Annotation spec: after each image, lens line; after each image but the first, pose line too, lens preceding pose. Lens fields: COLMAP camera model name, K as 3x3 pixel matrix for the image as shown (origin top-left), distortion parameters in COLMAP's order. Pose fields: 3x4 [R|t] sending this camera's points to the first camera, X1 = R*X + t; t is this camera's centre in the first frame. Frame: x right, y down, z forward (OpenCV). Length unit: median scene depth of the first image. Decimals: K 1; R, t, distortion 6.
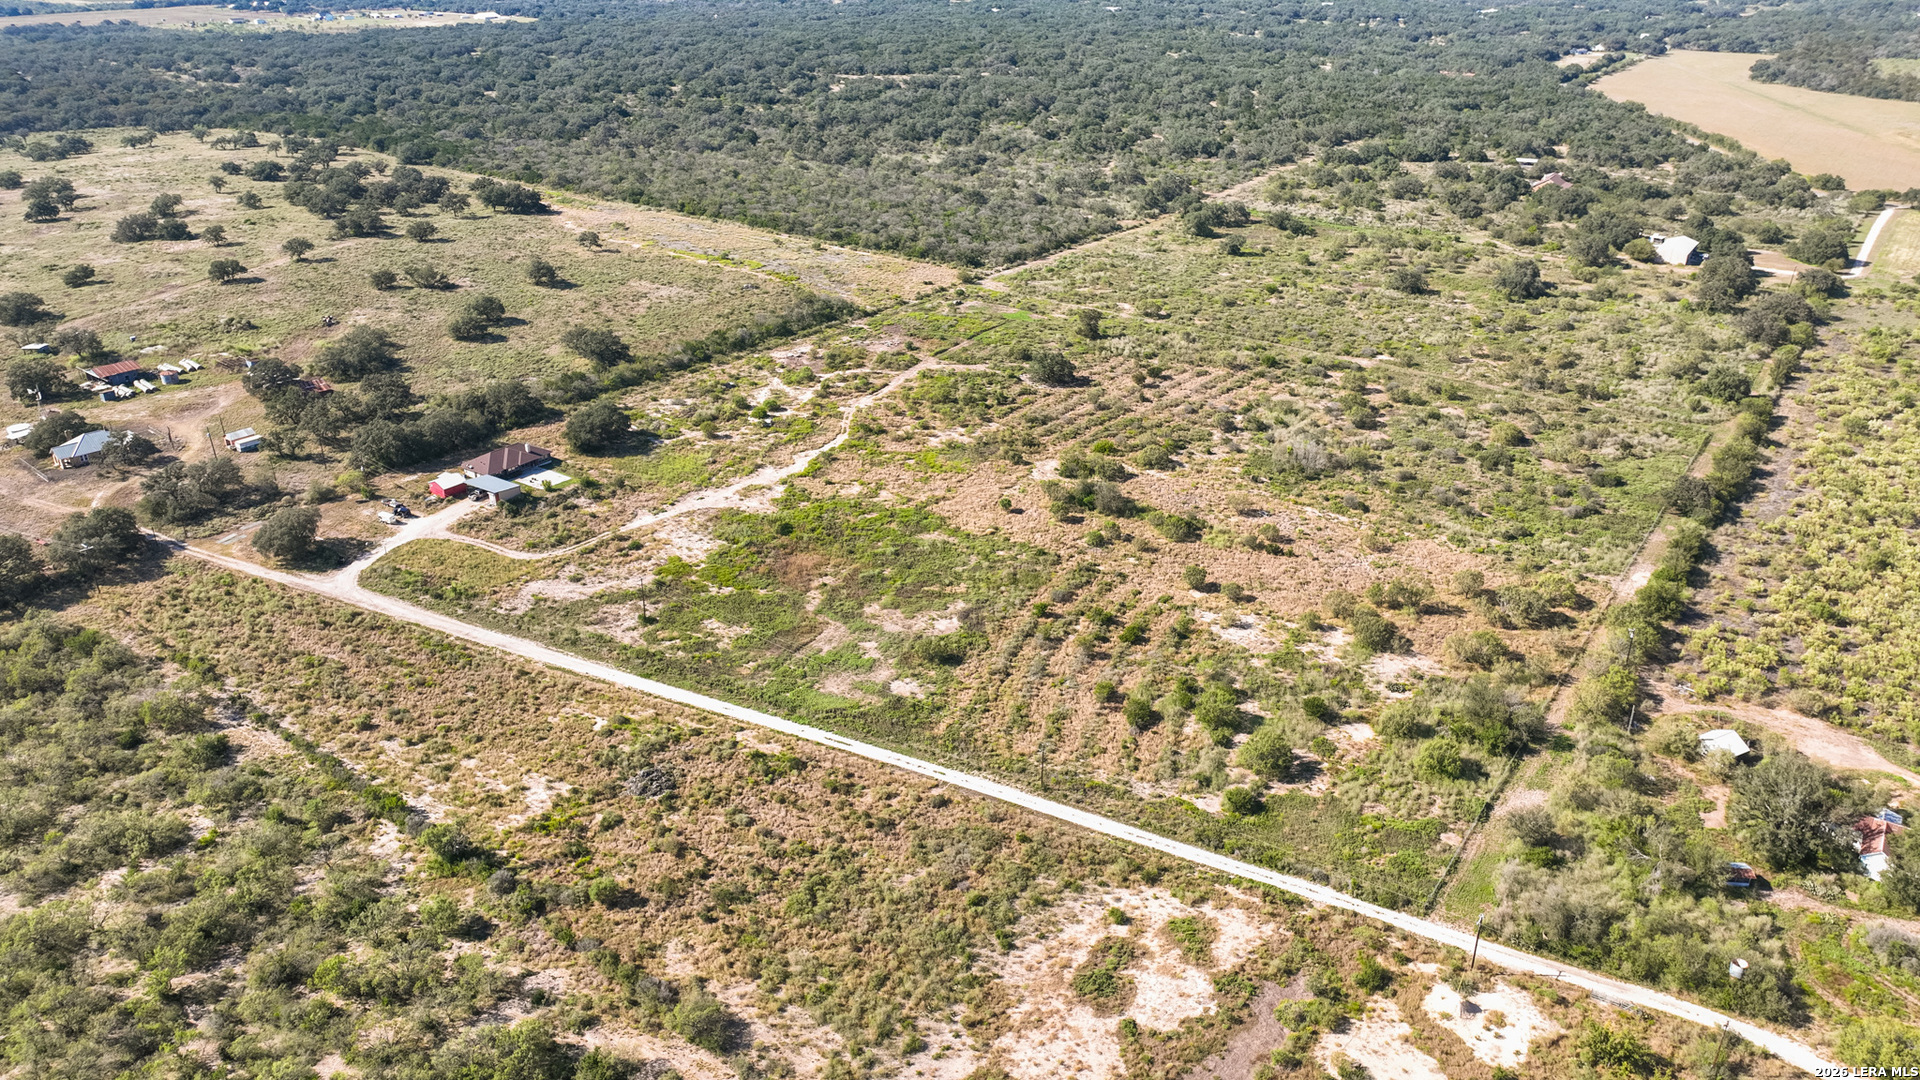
lens RADIAL K [[1348.9, 0, 960.3], [0, 1348.9, 538.7], [0, 0, 1]] dist [-0.005305, 0.025248]
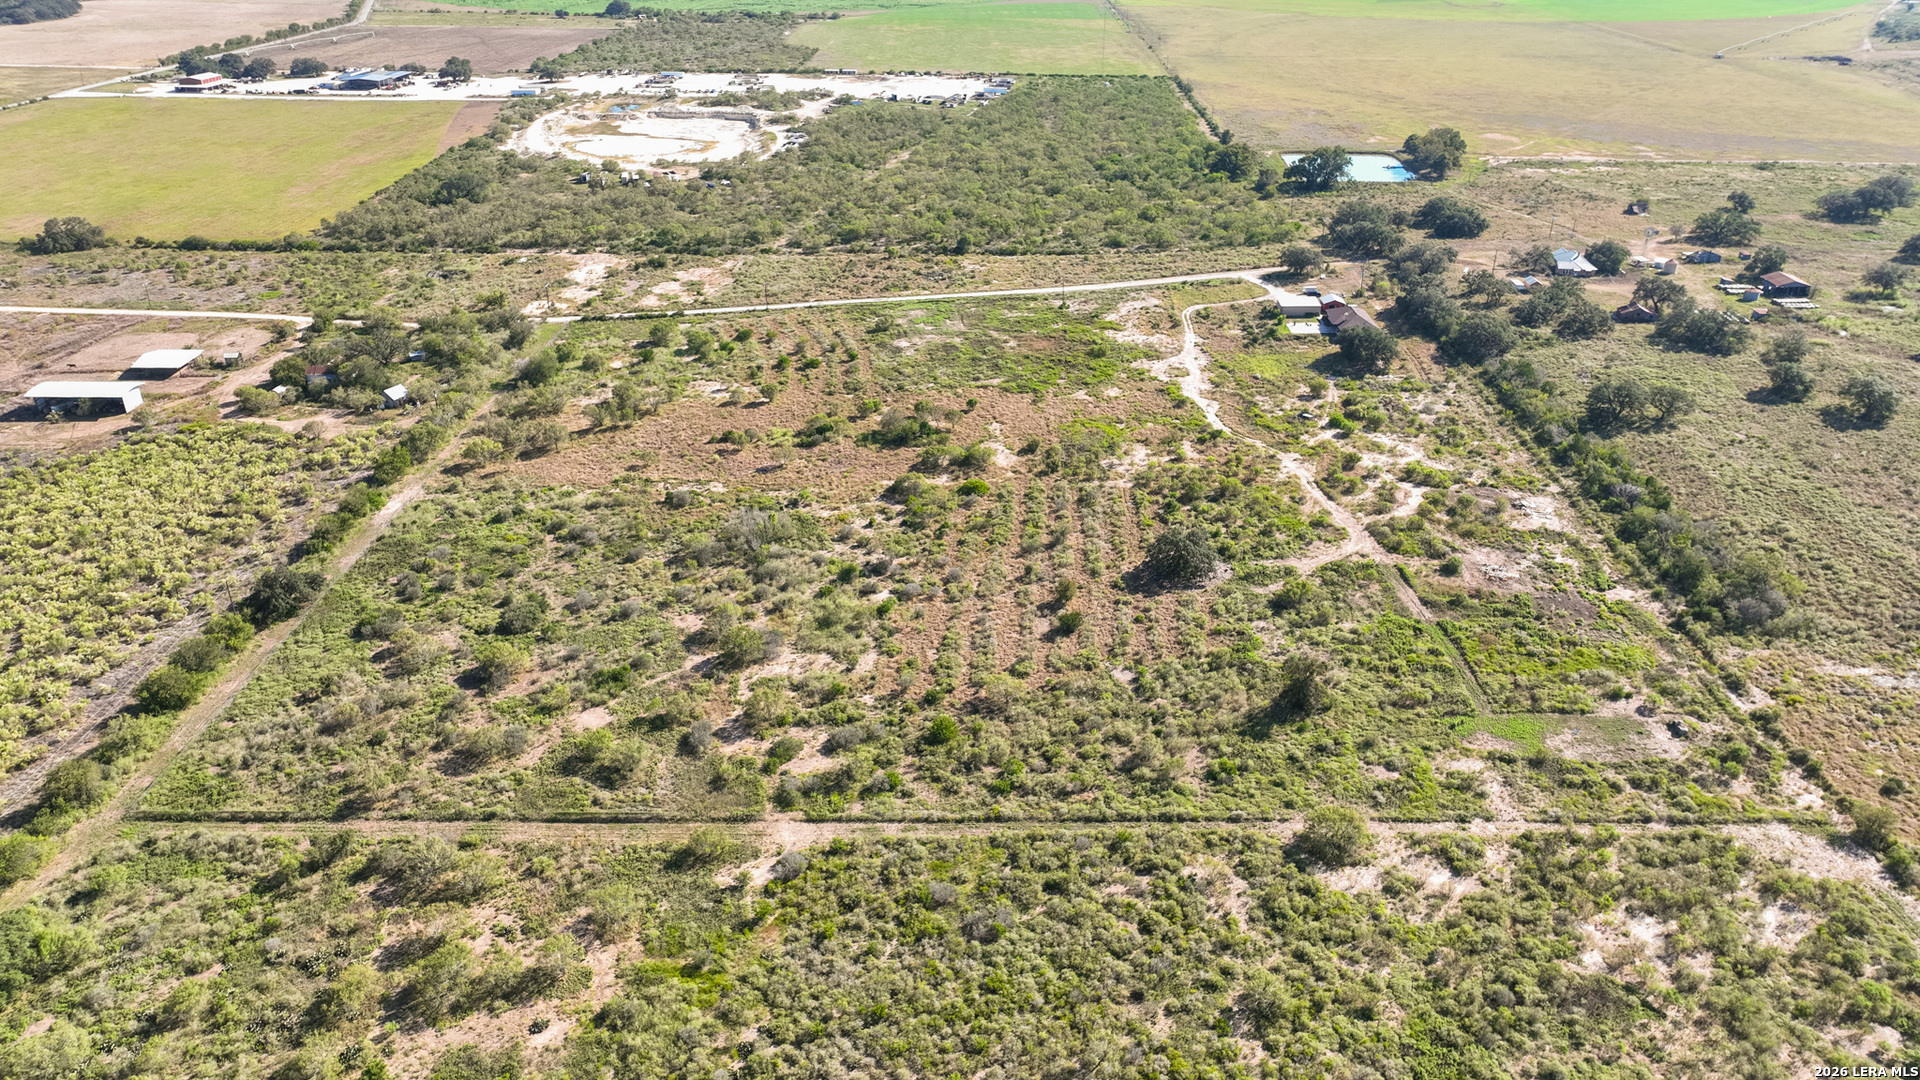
lens RADIAL K [[1348.9, 0, 960.0], [0, 1348.9, 534.9], [0, 0, 1]] dist [-0.005305, 0.025248]
pose [[-0.825755, 0.253211, -0.503997, 0.673858], [-0.238249, 0.653345, 0.718594, -0.802149], [0.511240, 0.713459, -0.479176, 1.736908]]
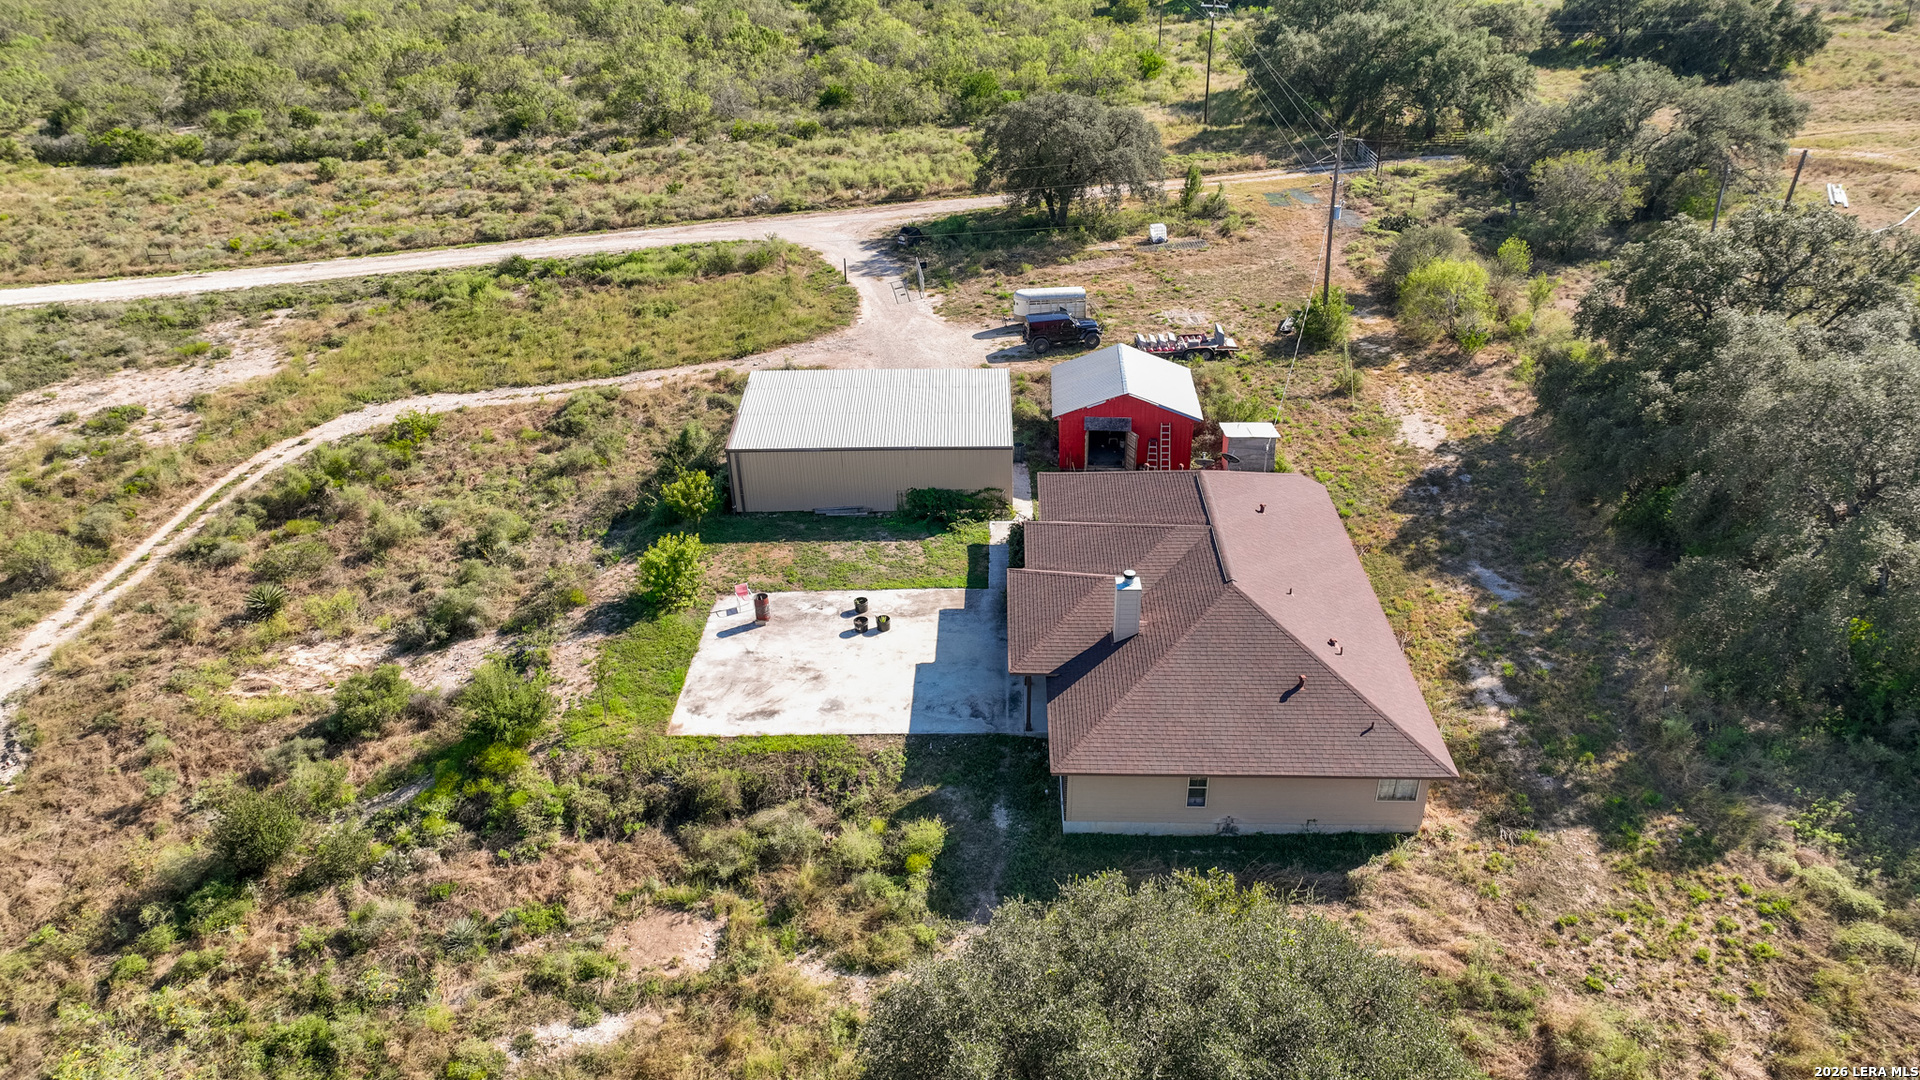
lens RADIAL K [[1348.9, 0, 952.3], [0, 1348.9, 539.3], [0, 0, 1]] dist [-0.005305, 0.025248]
pose [[-0.837707, 0.272339, -0.473370, -0.284452], [-0.215702, 0.631313, 0.744927, -0.184999], [0.501717, 0.726137, -0.470112, 1.193379]]
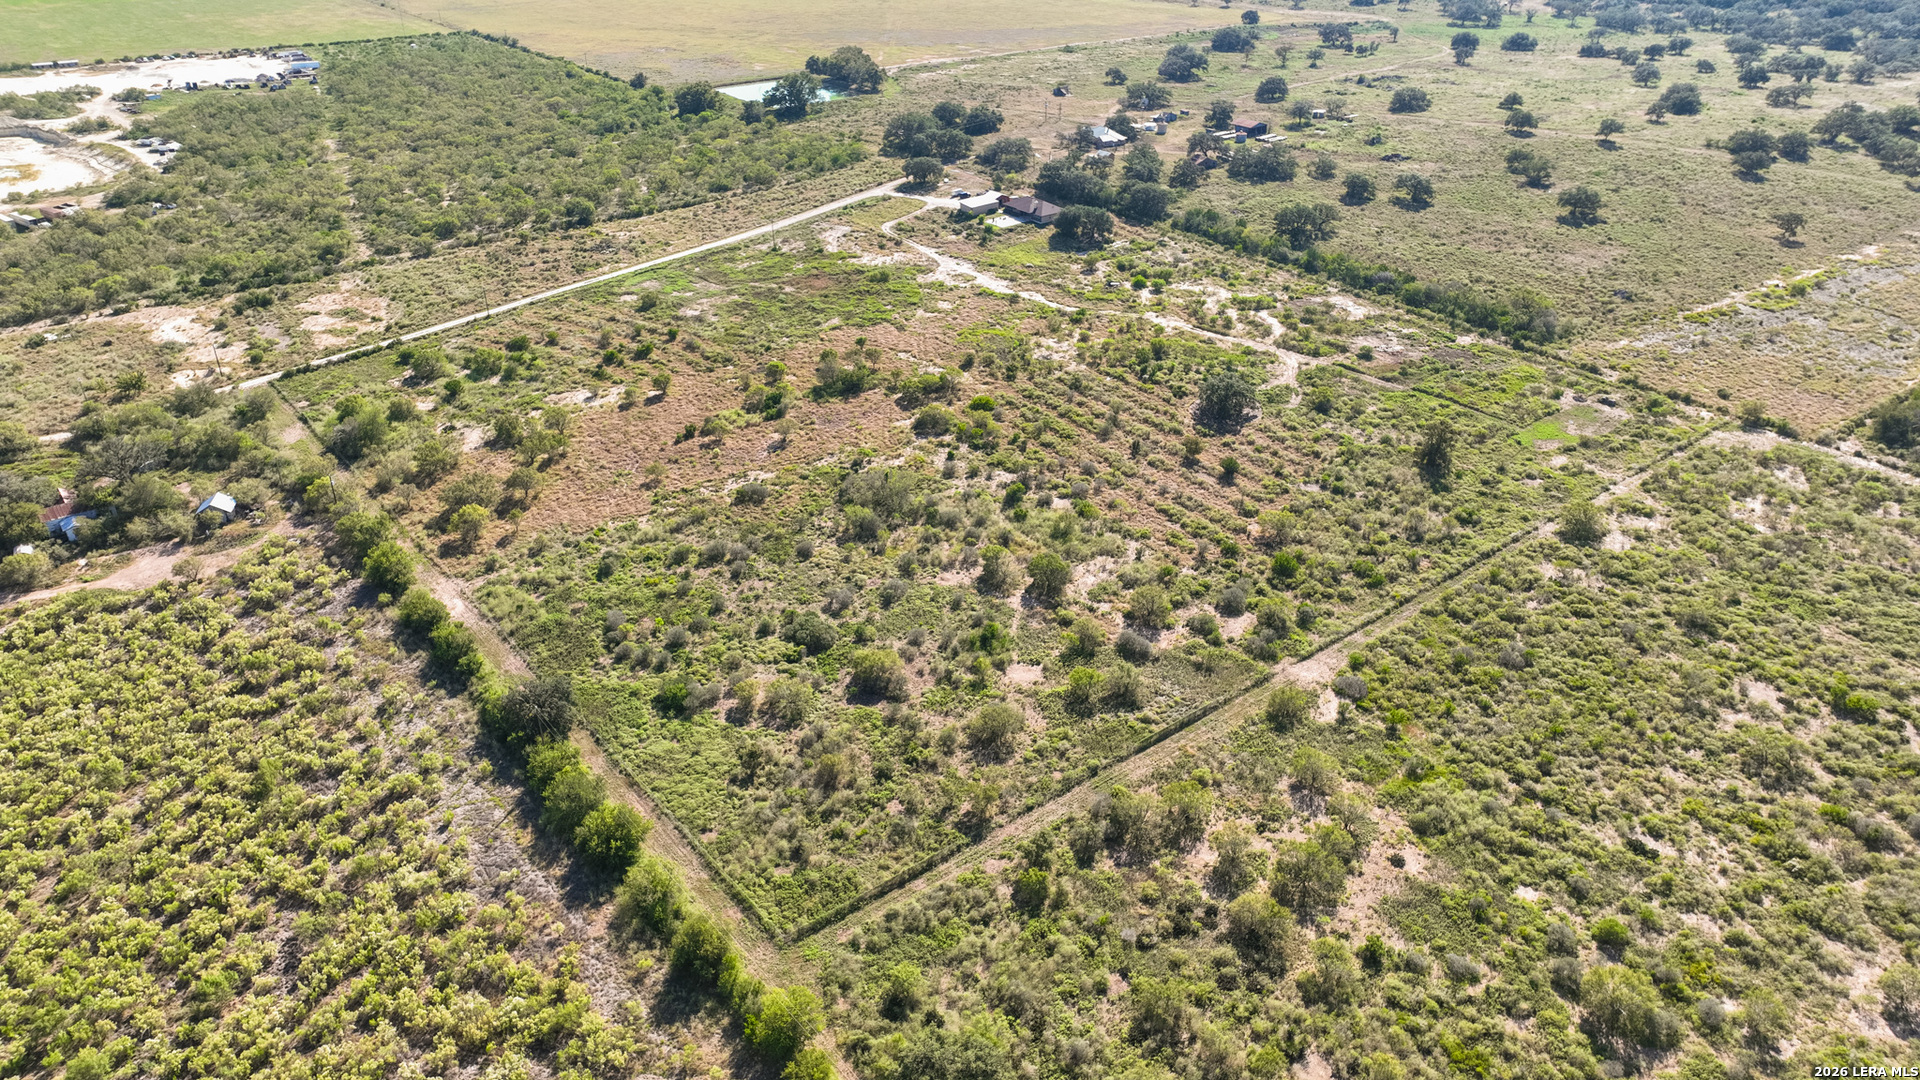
lens RADIAL K [[1348.9, 0, 955.7], [0, 1348.9, 544.0], [0, 0, 1]] dist [-0.005305, 0.025248]
pose [[-0.280699, 0.468108, -0.837904, 1.109587], [-0.402295, 0.735234, 0.545519, -0.587280], [0.871417, 0.490211, -0.018062, 1.276176]]
